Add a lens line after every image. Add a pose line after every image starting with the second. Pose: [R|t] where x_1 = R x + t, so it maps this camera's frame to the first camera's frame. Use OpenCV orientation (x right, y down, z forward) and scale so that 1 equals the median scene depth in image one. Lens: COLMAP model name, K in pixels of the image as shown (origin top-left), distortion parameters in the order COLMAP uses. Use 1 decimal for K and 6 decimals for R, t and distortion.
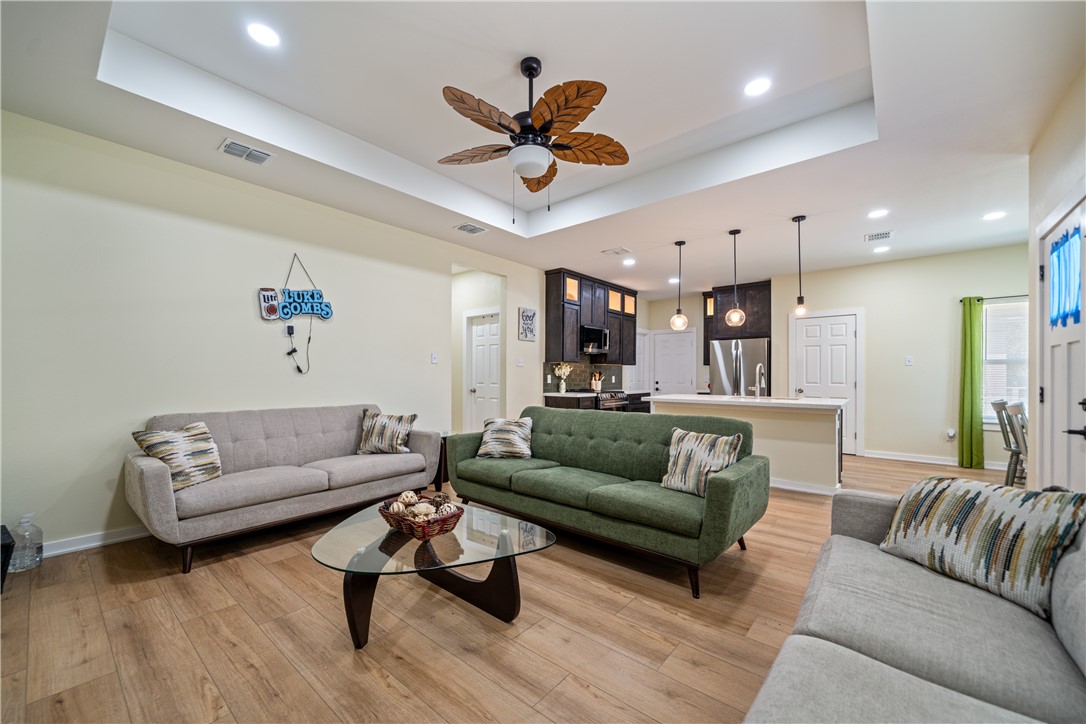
lens RADIAL K [[425.0, 0, 542.3], [0, 425.0, 375.2], [0, 0, 1]] dist [0.000976, 0.000022]
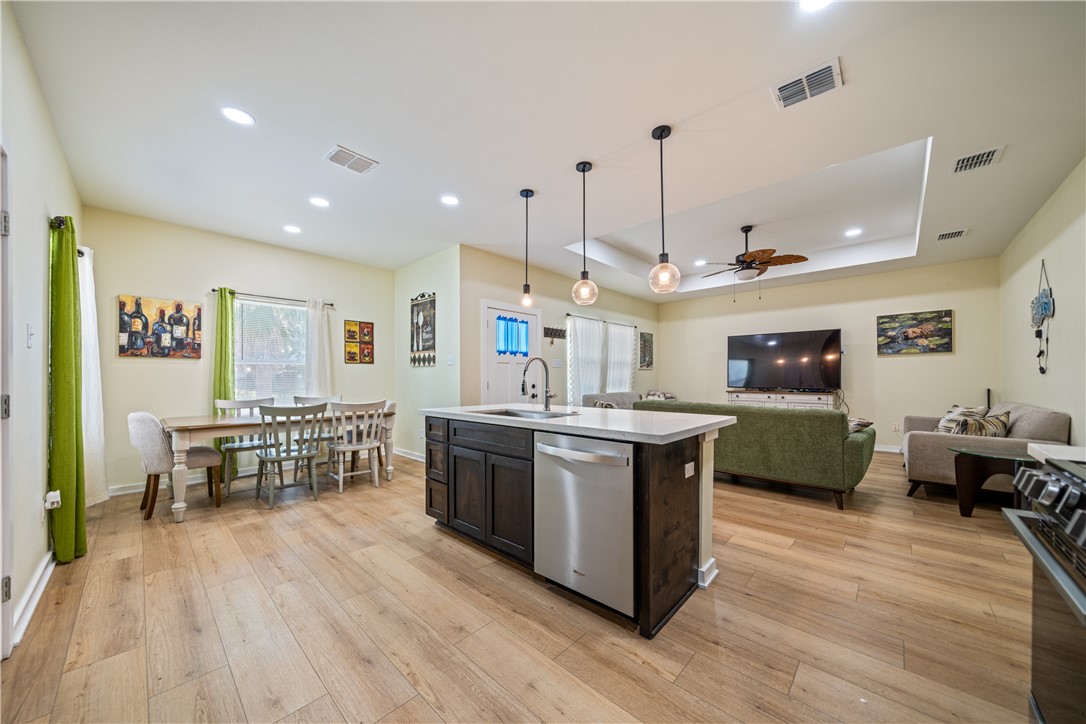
lens RADIAL K [[381.3, 0, 541.7], [0, 381.3, 378.8], [0, 0, 1]] dist [-0.001699, -0.000113]
pose [[-0.998408, -0.000582, 0.056395, 0.347204], [-0.000334, 0.999990, 0.004406, 0.002779], [-0.056397, 0.004380, -0.998399, 1.152508]]
